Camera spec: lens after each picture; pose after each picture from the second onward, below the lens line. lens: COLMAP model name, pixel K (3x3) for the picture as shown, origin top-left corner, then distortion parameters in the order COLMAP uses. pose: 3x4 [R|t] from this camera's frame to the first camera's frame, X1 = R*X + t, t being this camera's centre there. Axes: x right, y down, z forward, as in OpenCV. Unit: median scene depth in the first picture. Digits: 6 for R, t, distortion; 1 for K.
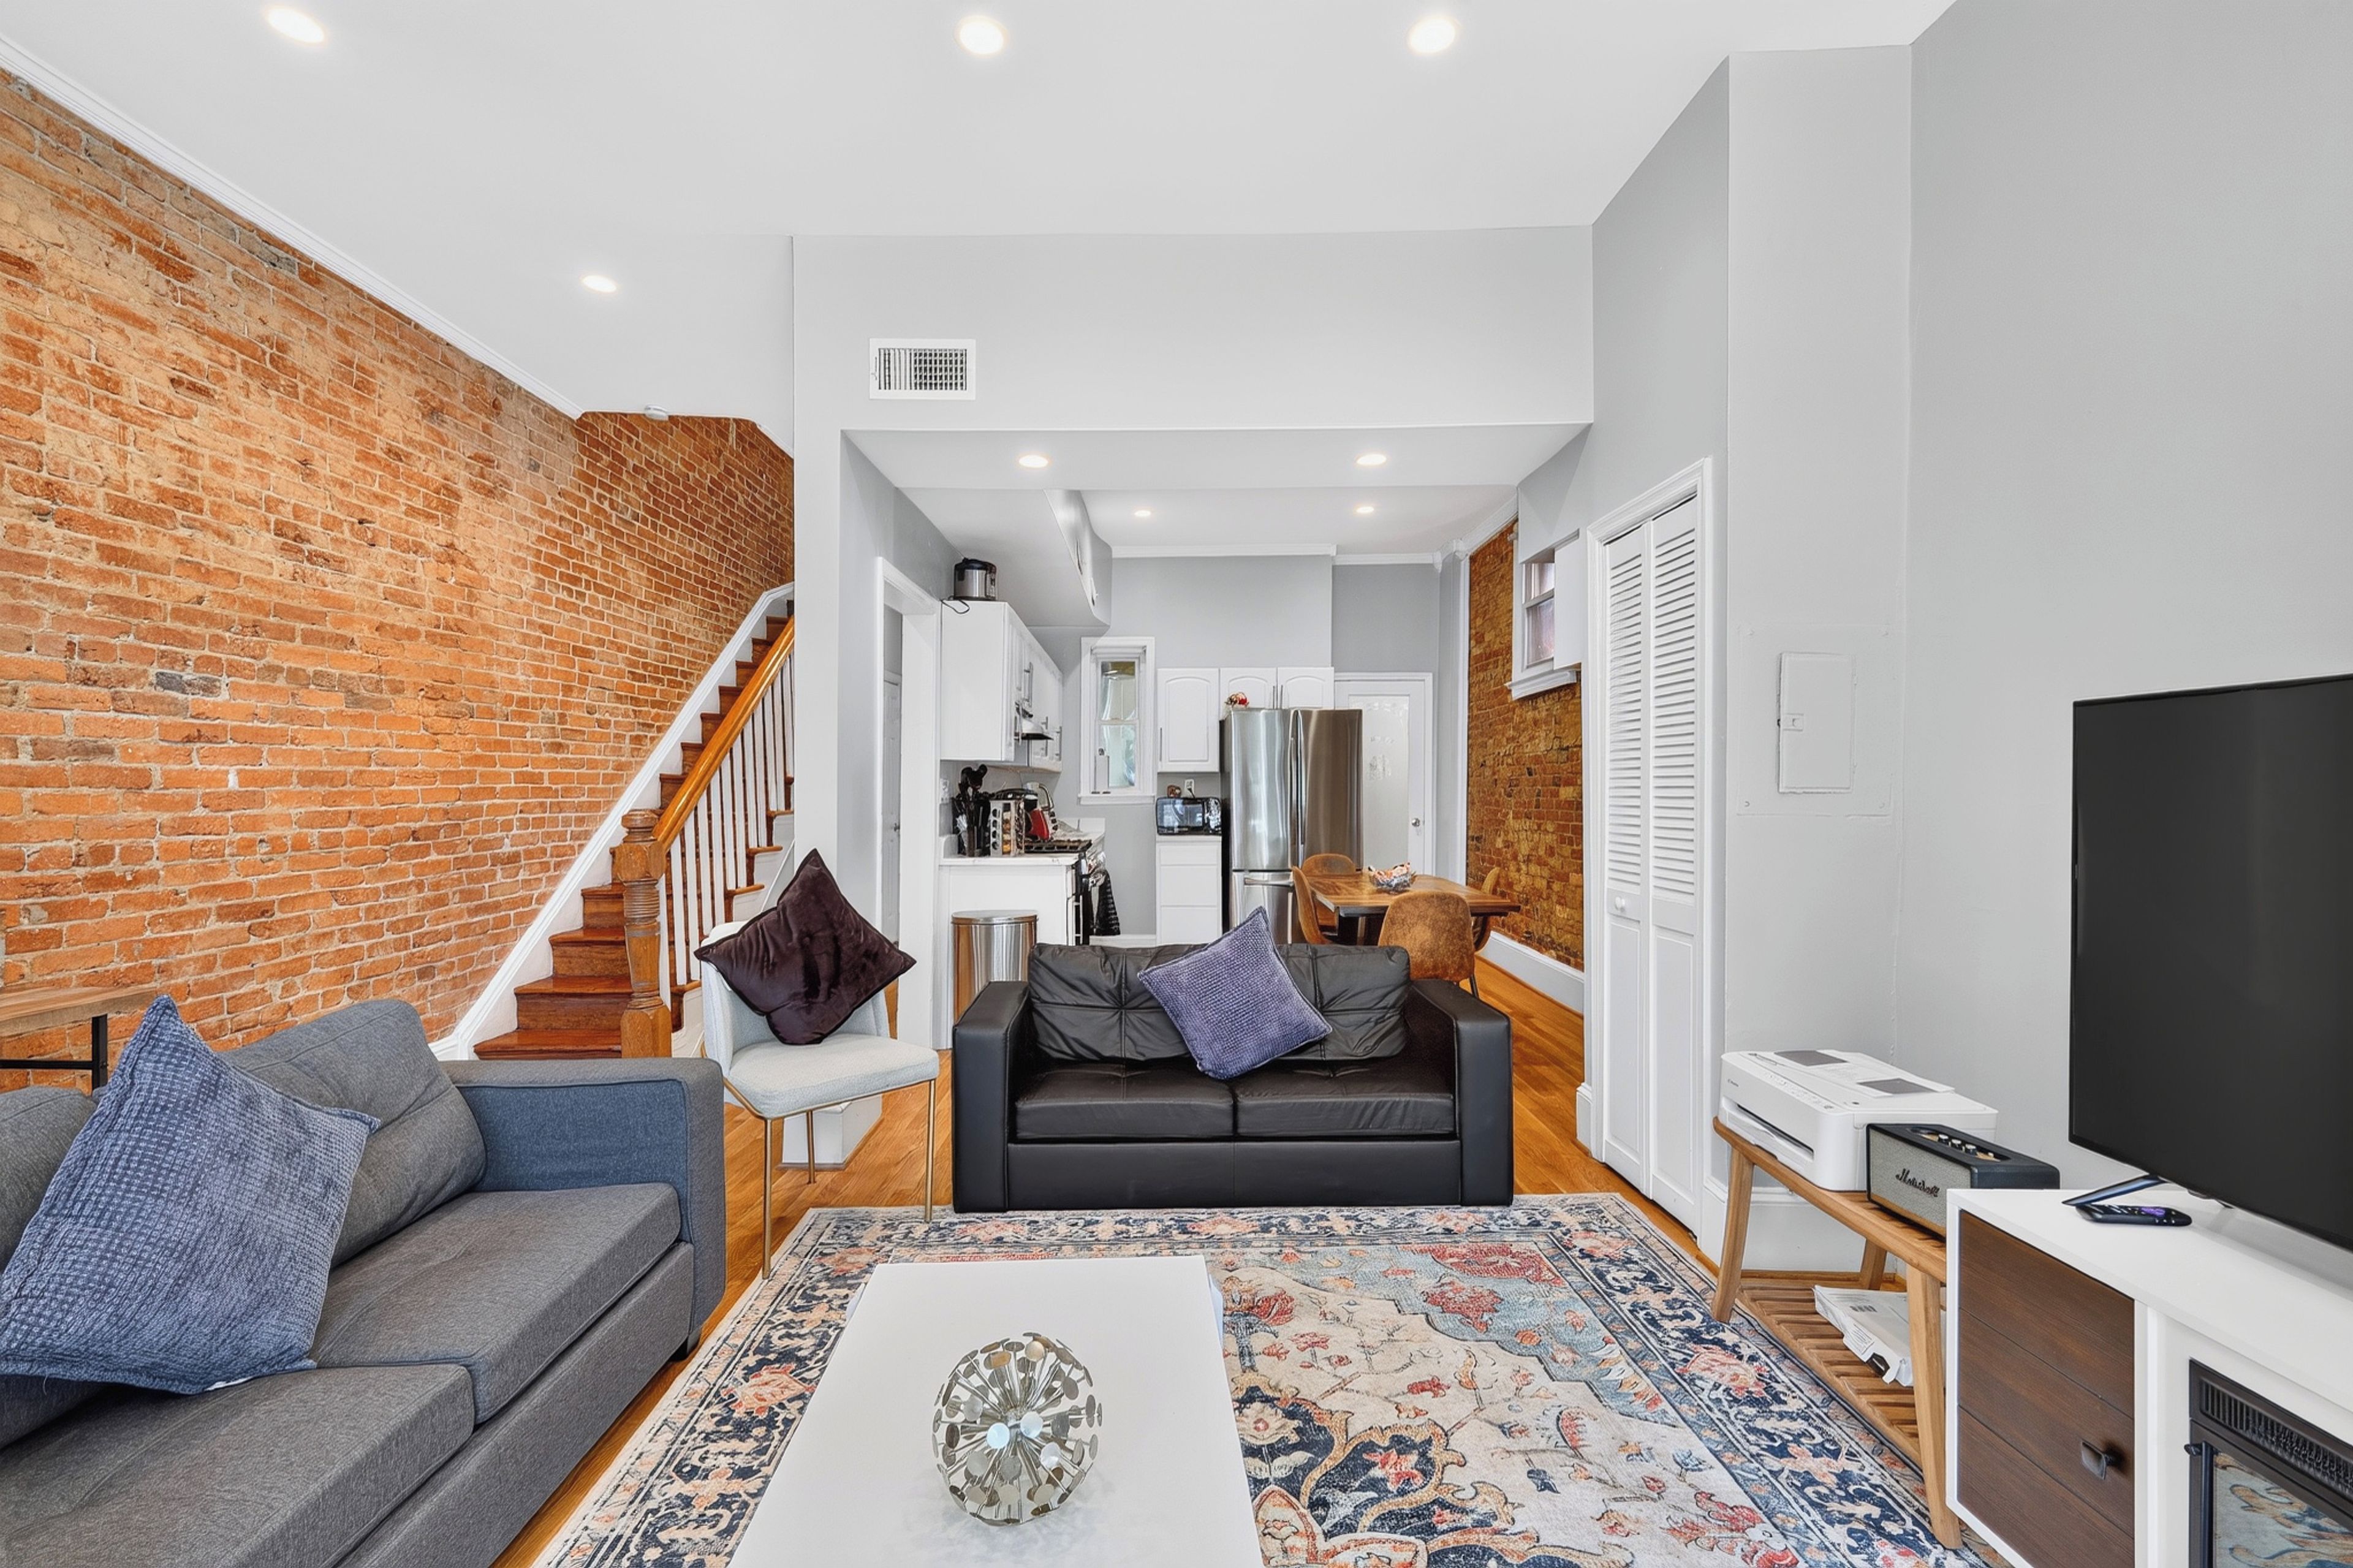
lens RADIAL K [[1011.6, 0, 1176.5], [0, 1011.6, 784.0], [0, 0, 1]] dist [0.000439, 0.000292]
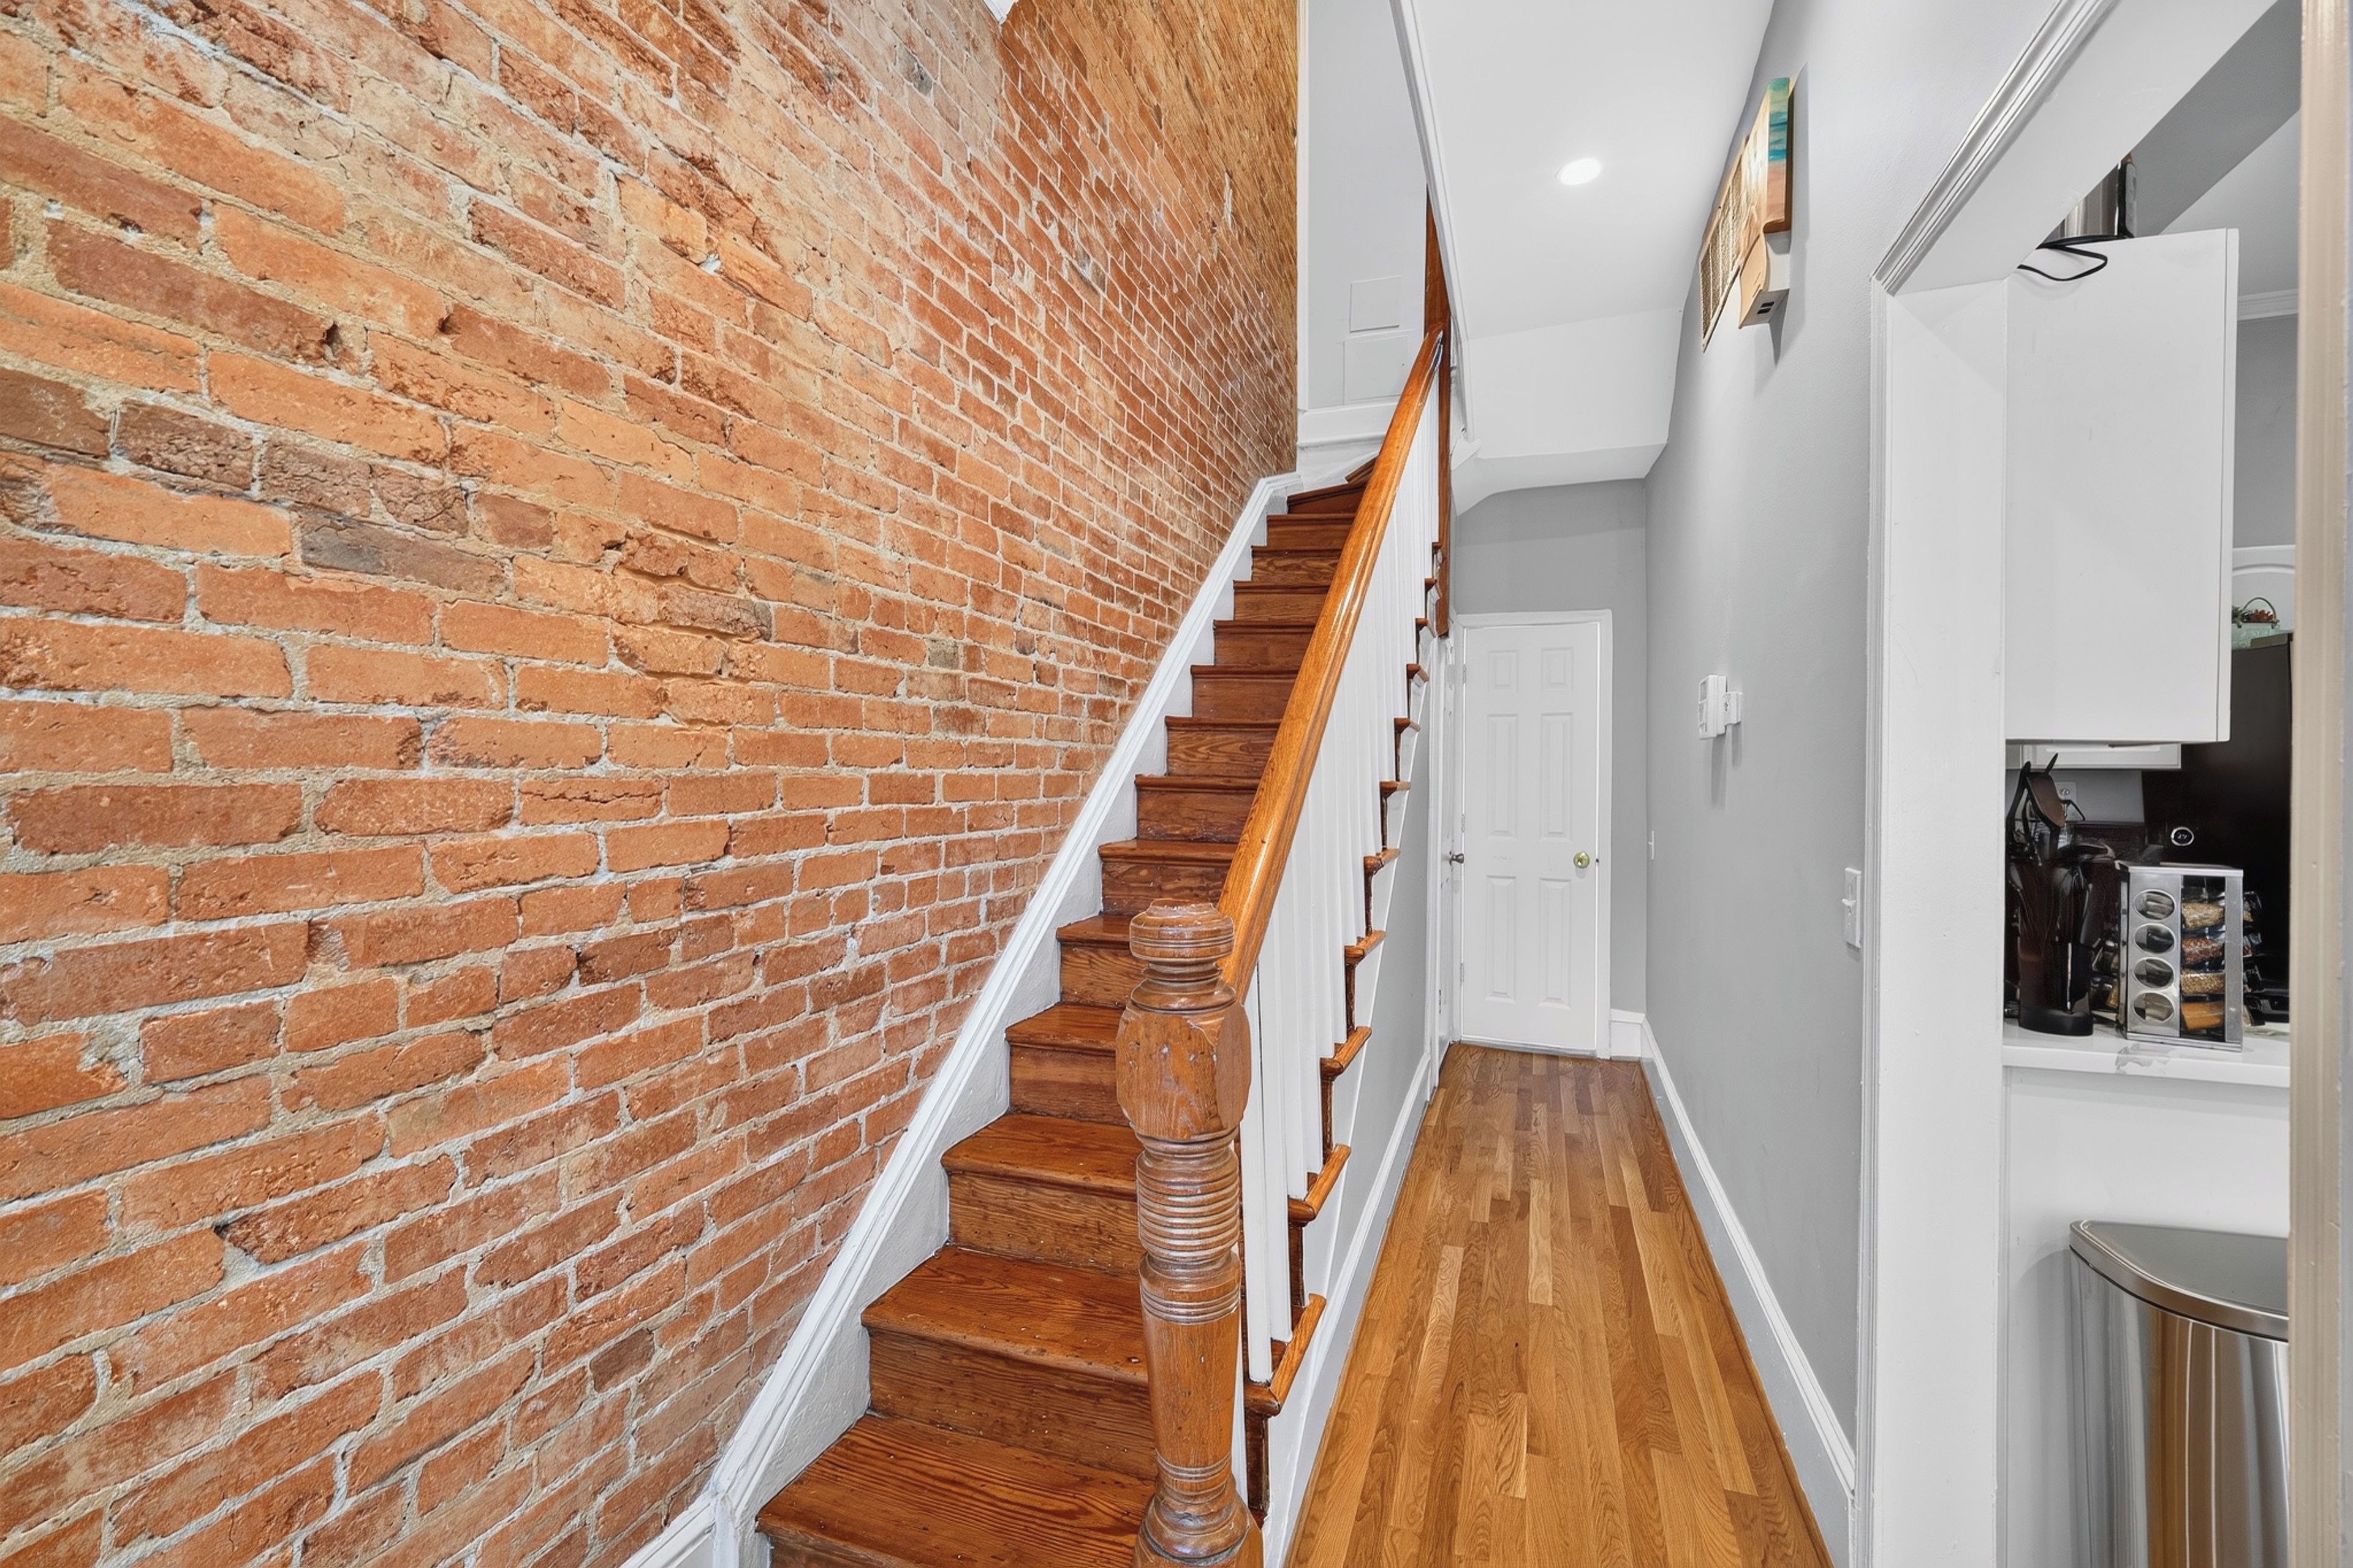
lens RADIAL K [[1011.6, 0, 1176.5], [0, 1011.6, 784.0], [0, 0, 1]] dist [0.000439, 0.000292]
pose [[0.937026, 0.010486, -0.349102, -0.382686], [-0.006934, 0.999911, 0.011424, -0.014183], [0.349191, -0.008284, 0.937015, 0.640953]]
